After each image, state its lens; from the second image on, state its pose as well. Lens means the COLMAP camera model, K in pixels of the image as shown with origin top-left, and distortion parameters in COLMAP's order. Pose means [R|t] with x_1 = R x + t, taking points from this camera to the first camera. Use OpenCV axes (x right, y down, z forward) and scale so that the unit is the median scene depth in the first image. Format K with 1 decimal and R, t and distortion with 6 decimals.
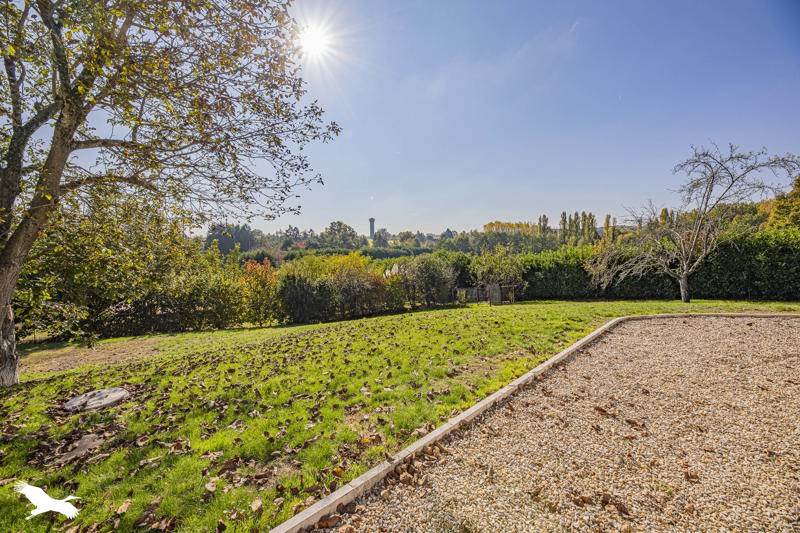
lens RADIAL K [[330.8, 0, 399.9], [0, 330.8, 266.9], [0, 0, 1]] dist [0.001110, -0.000320]
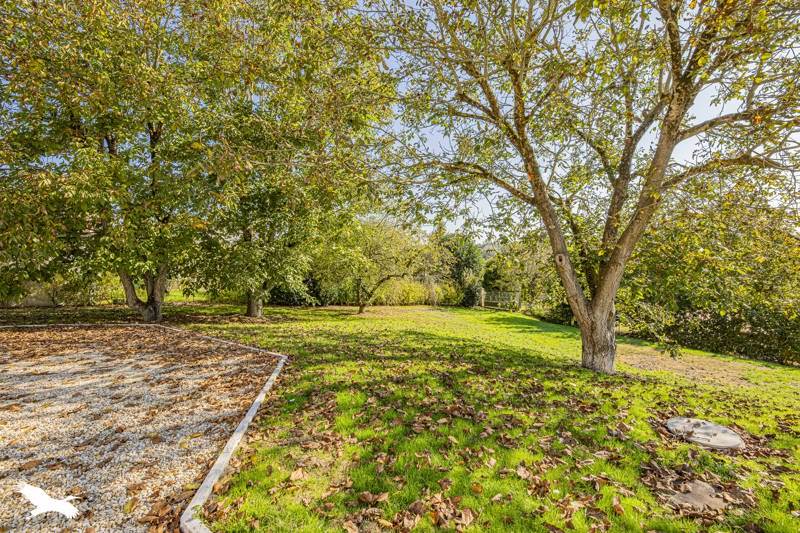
lens RADIAL K [[366.8, 0, 400.0], [0, 366.8, 266.2], [0, 0, 1]] dist [0.001332, 0.000121]
pose [[0.193674, 0.034218, -0.980469, -0.116144], [-0.048230, 0.998515, 0.025321, 0.004868], [0.979880, 0.042384, 0.195037, 0.051682]]
